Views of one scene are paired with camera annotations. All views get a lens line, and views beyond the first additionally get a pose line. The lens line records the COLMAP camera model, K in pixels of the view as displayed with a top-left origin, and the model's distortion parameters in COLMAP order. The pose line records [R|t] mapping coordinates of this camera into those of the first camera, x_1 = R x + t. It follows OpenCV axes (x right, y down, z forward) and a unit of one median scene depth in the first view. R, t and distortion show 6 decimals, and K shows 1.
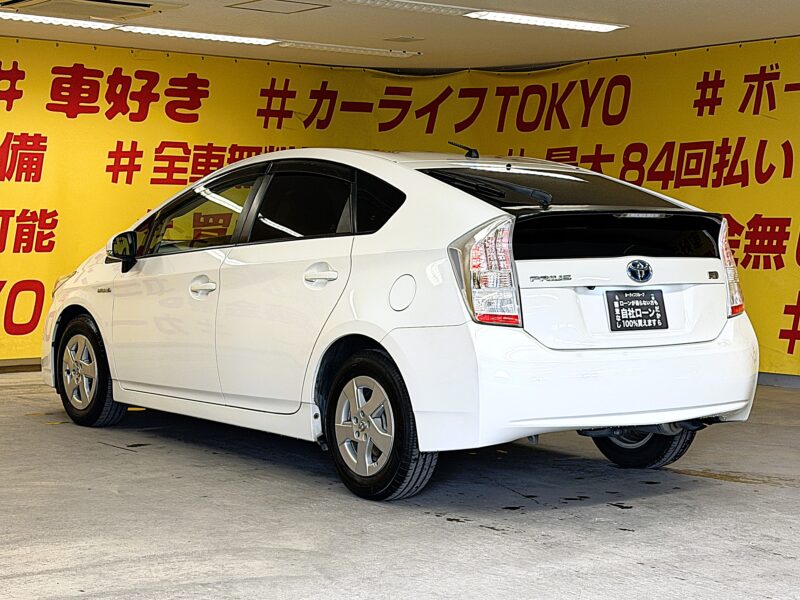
lens RADIAL K [[1533.4, 0, 348.8], [0, 1533.4, 326.9], [0, 0, 1]] dist [0.096537, 0.046680]
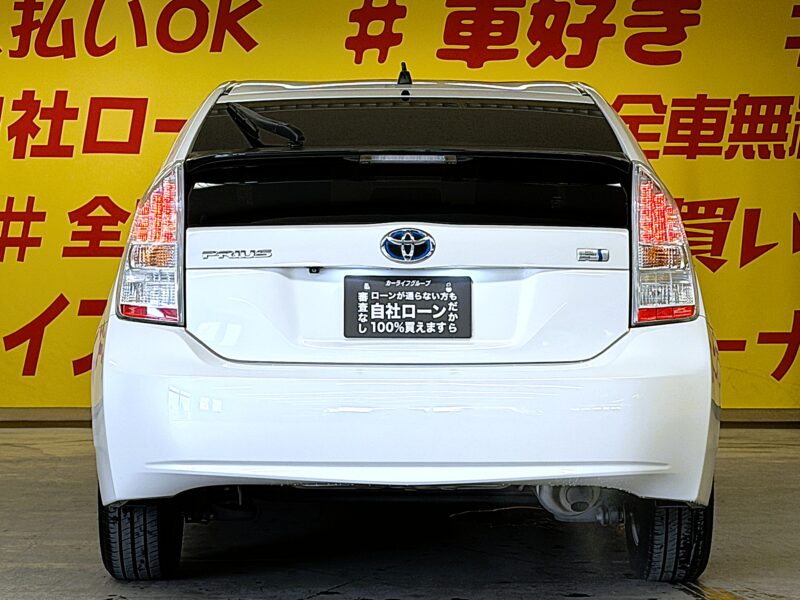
lens RADIAL K [[2370.6, 0, 288.9], [0, 2370.6, 300.6], [0, 0, 1]] dist [0.130254, -0.093309]
pose [[0.800083, 0.005851, -0.599861, 0.405836], [-0.036409, 0.998583, -0.038821, 0.014591], [0.598784, 0.052900, 0.799162, 0.098758]]
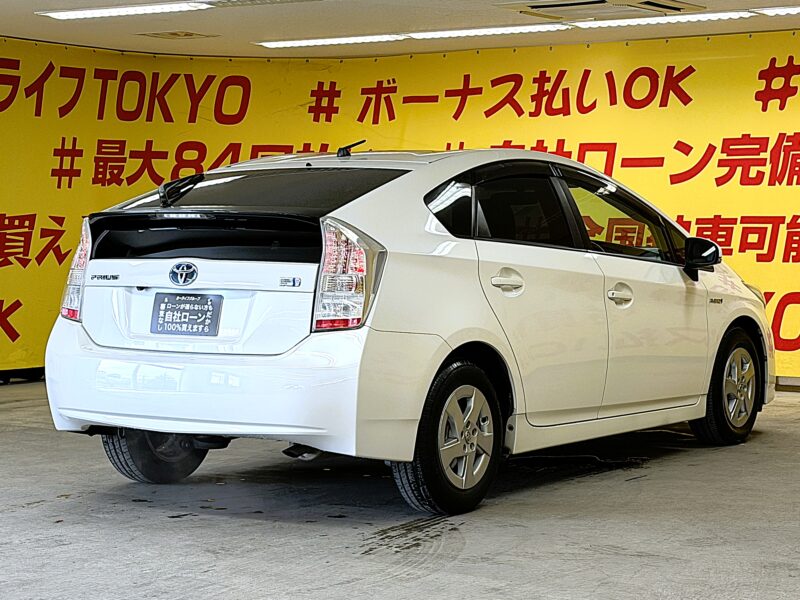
lens RADIAL K [[1725.1, 0, 314.3], [0, 1725.1, 299.9], [0, 0, 1]] dist [0.124075, -0.288041]
pose [[0.329598, 0.032107, -0.943575, 0.676864], [-0.062539, 0.997969, 0.012113, -0.020798], [0.942048, 0.055018, 0.330936, 0.393027]]
